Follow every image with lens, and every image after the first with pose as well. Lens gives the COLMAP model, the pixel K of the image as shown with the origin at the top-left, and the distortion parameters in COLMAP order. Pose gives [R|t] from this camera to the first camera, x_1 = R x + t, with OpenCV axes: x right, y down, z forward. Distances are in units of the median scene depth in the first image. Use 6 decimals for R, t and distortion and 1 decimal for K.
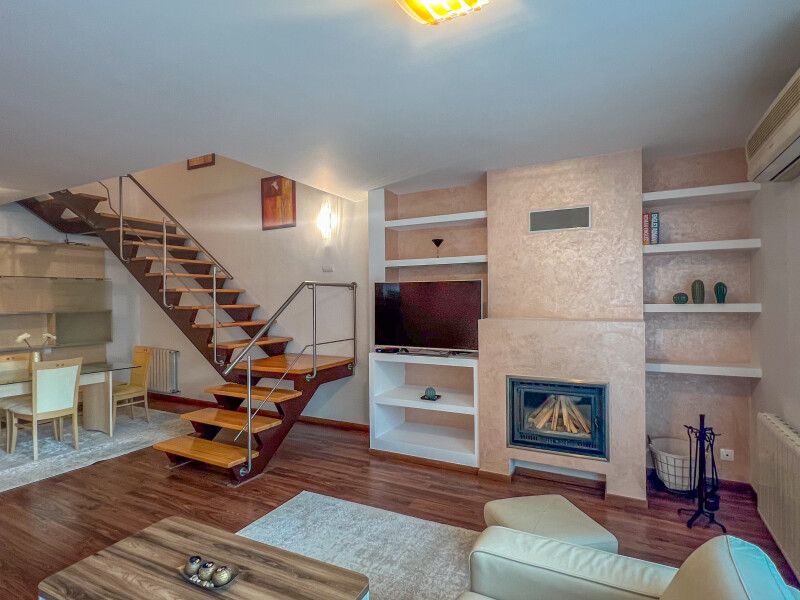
lens RADIAL K [[426.5, 0, 402.8], [0, 426.5, 304.3], [0, 0, 1]] dist [0.000274, -0.000151]
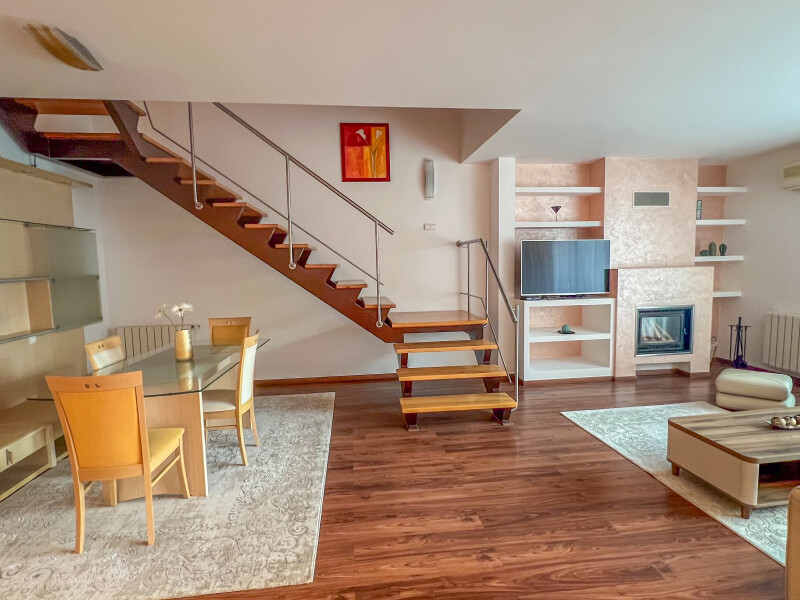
lens RADIAL K [[426.5, 0, 402.8], [0, 426.5, 304.3], [0, 0, 1]] dist [0.000274, -0.000151]
pose [[0.824520, -0.063441, 0.562265, -1.161910], [0.019928, 0.996334, 0.083195, 0.021529], [-0.565481, -0.057391, 0.822762, 0.255928]]
